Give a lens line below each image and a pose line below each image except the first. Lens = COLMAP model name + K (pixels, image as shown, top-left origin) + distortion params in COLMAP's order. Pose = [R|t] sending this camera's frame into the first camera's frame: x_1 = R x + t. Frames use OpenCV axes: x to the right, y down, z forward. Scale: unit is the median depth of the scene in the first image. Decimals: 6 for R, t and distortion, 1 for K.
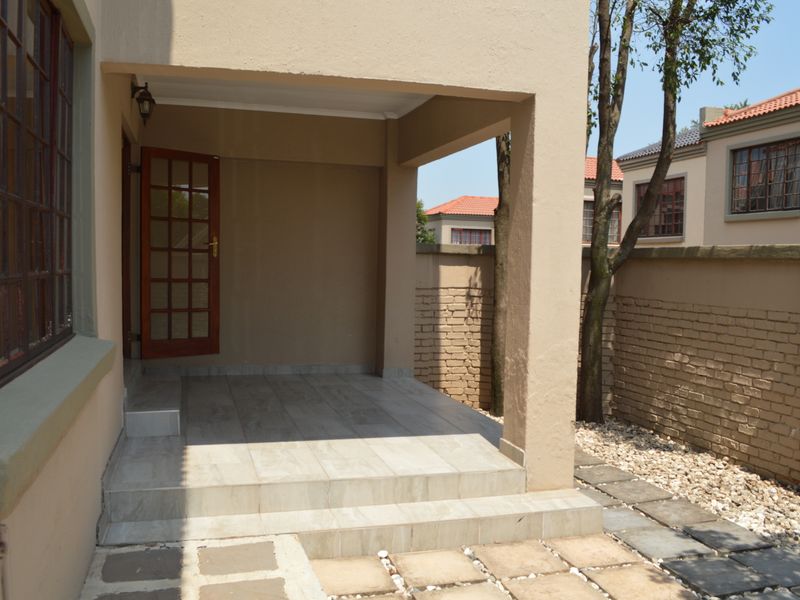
lens RADIAL K [[716.6, 0, 403.4], [0, 716.6, 303.5], [0, 0, 1]] dist [-0.073092, 0.003355]
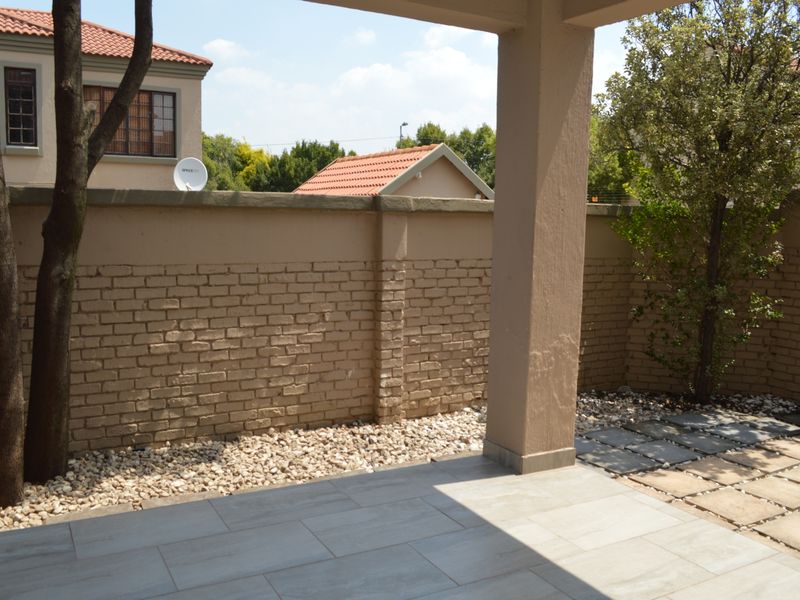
lens RADIAL K [[716.6, 0, 403.4], [0, 716.6, 303.5], [0, 0, 1]] dist [-0.073092, 0.003355]
pose [[-0.211604, -0.143229, 0.966804, -0.450835], [0.029747, 0.987802, 0.152850, -0.077245], [-0.976903, 0.061103, -0.204762, 1.033758]]
